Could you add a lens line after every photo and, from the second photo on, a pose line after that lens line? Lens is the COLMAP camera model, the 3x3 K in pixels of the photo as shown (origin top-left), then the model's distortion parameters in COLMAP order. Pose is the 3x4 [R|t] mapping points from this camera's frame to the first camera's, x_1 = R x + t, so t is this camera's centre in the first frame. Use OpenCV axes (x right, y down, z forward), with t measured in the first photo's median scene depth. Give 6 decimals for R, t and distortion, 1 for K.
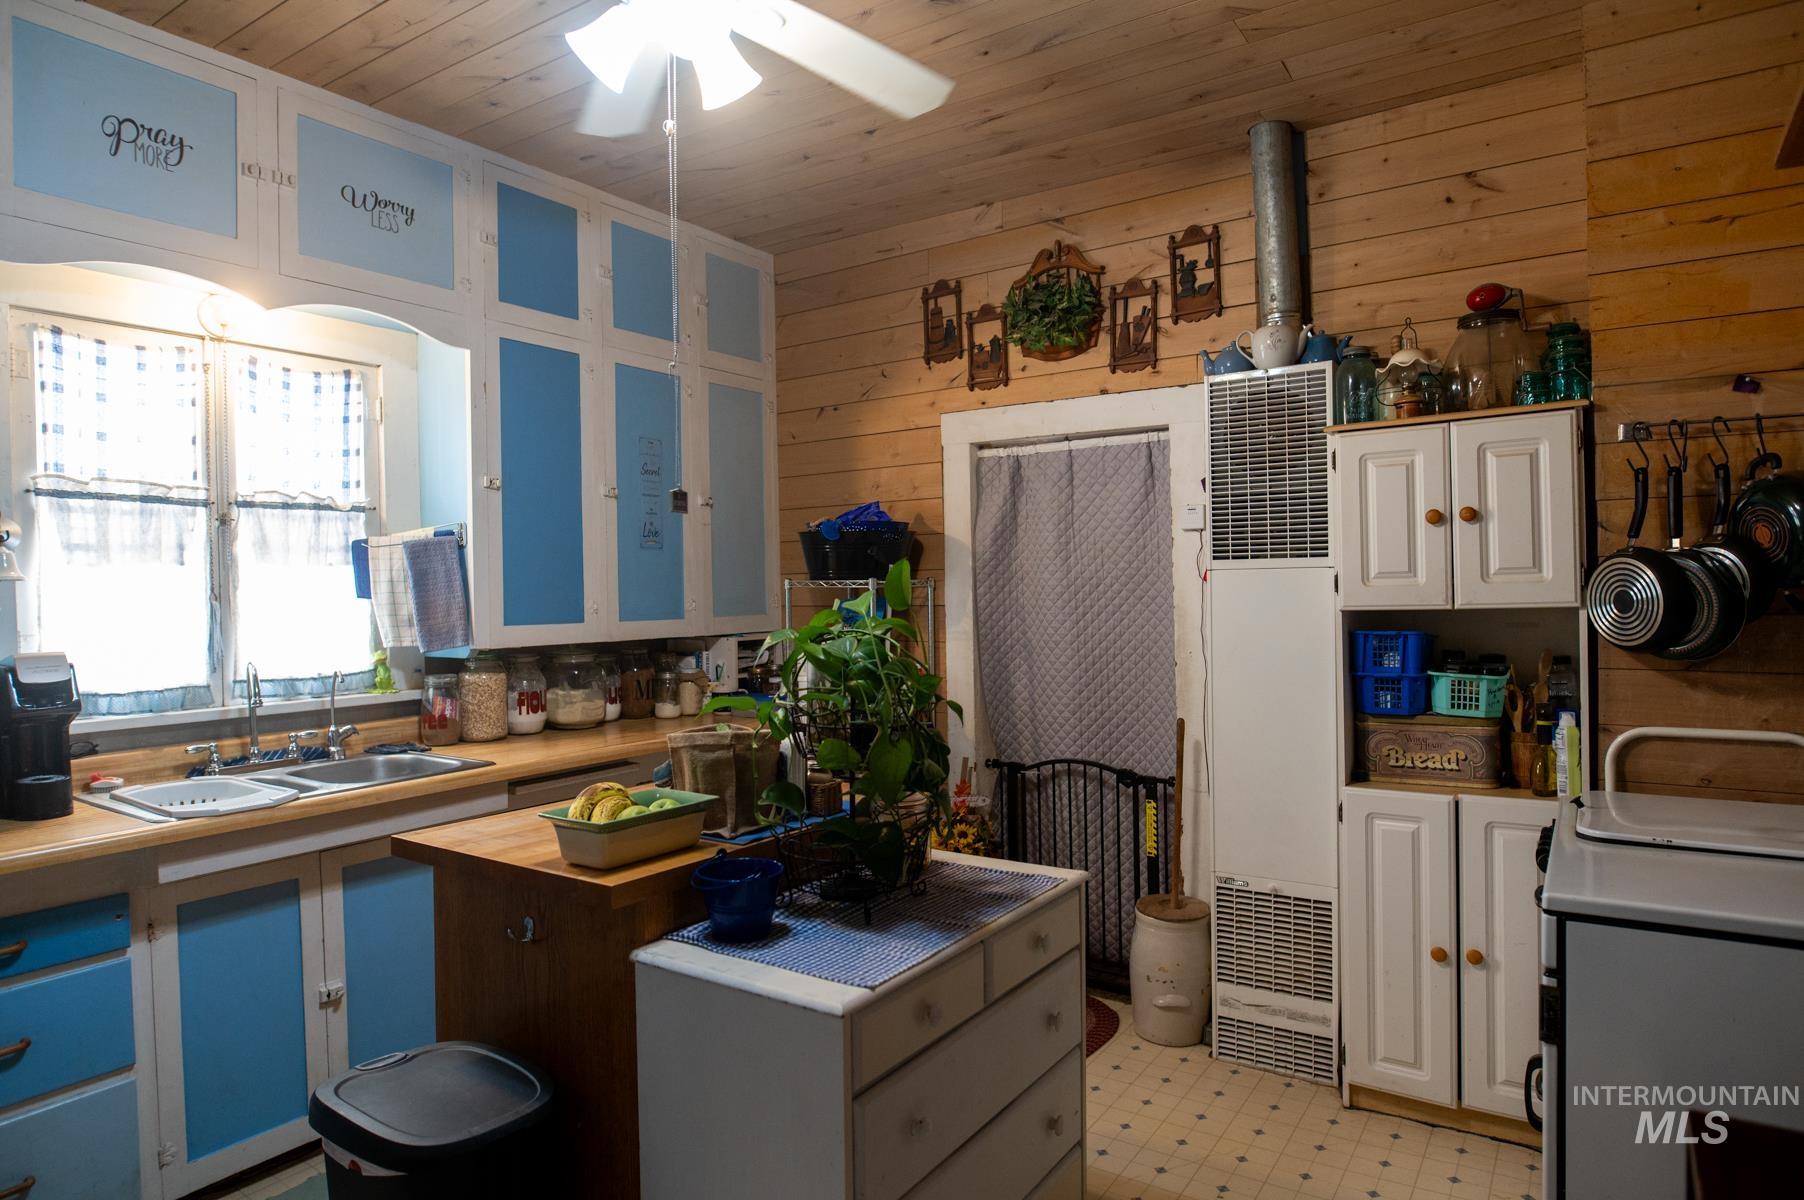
lens RADIAL K [[1046.3, 0, 919.0], [0, 1046.3, 599.3], [0, 0, 1]] dist [-0.015315, 0.000114]
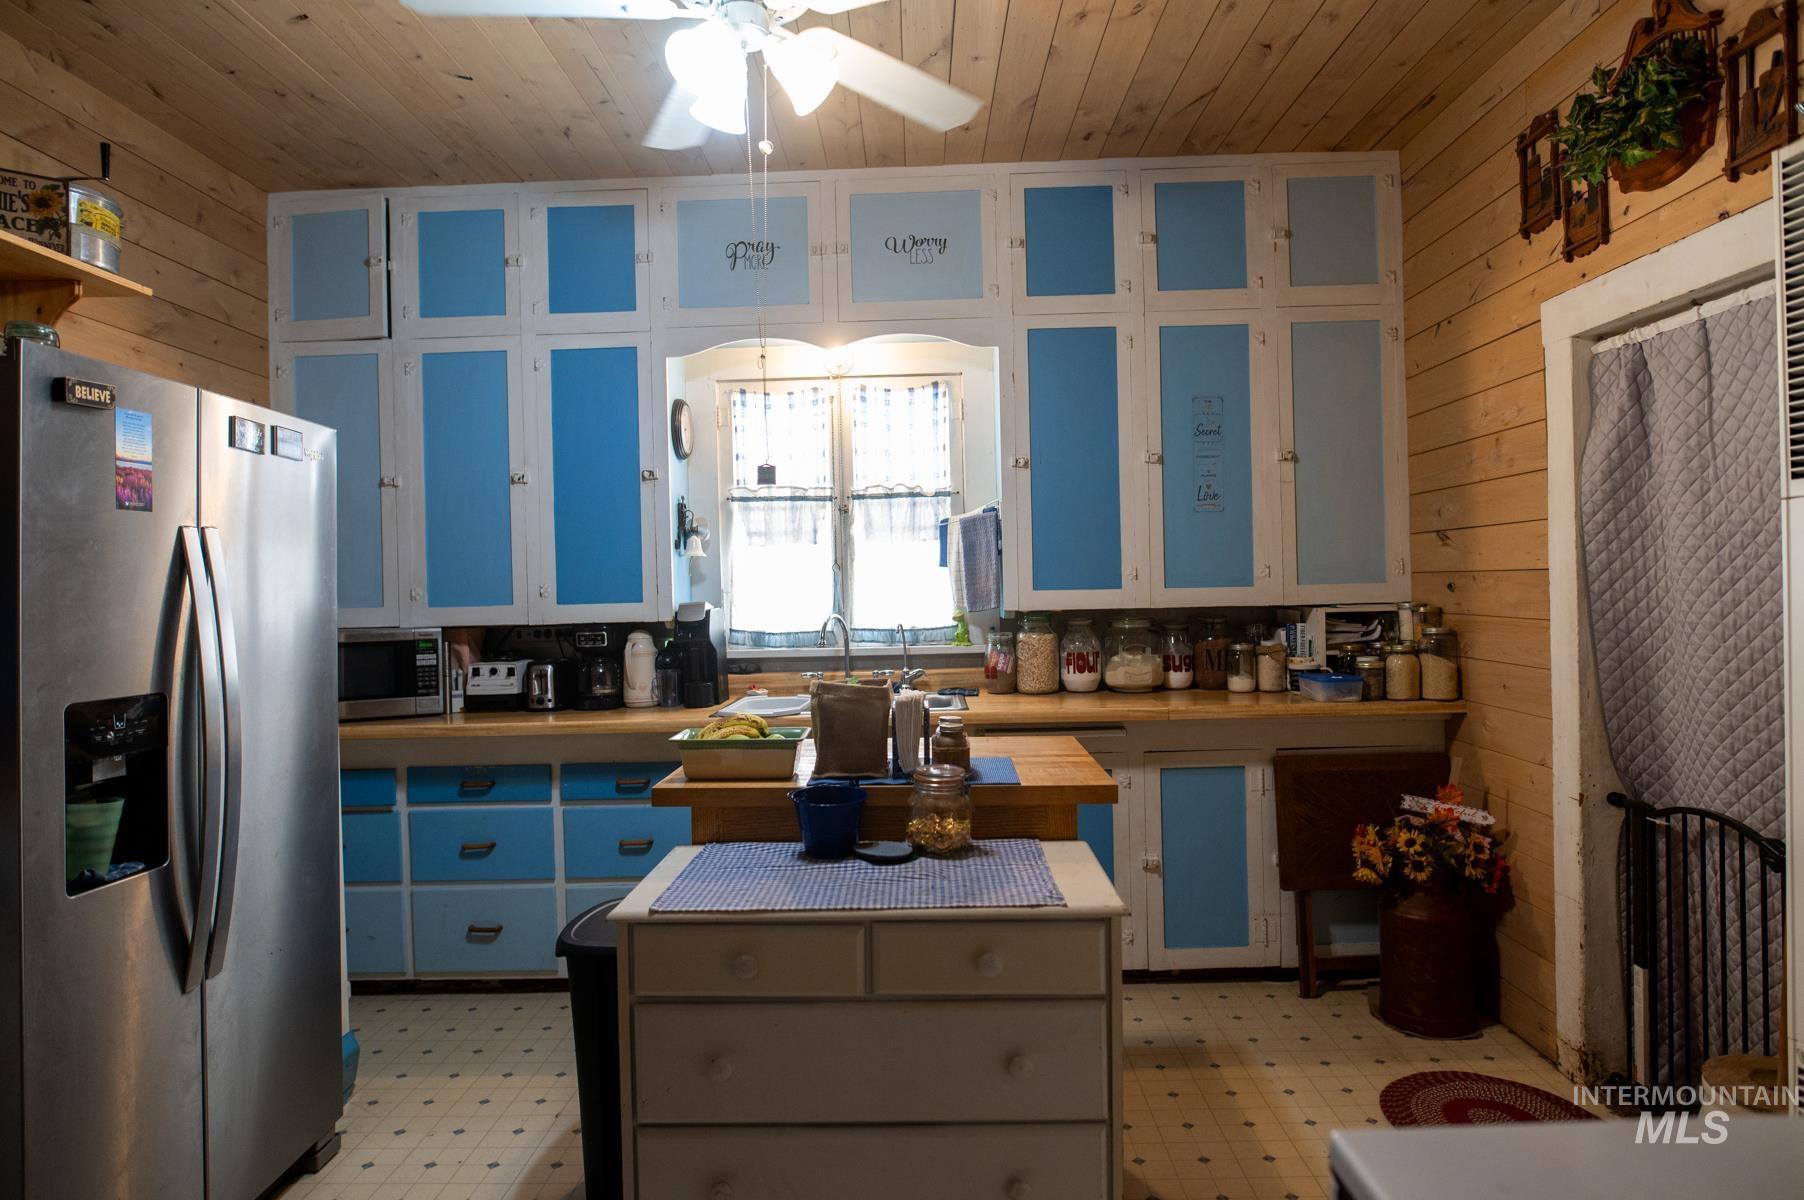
lens RADIAL K [[1046.3, 0, 908.3], [0, 1046.3, 595.7], [0, 0, 1]] dist [-0.015315, 0.000114]
pose [[0.540804, 0.011896, -0.841065, 0.437309], [0.005449, 0.999829, 0.017645, 0.010173], [0.841131, -0.014125, 0.540647, 0.274457]]
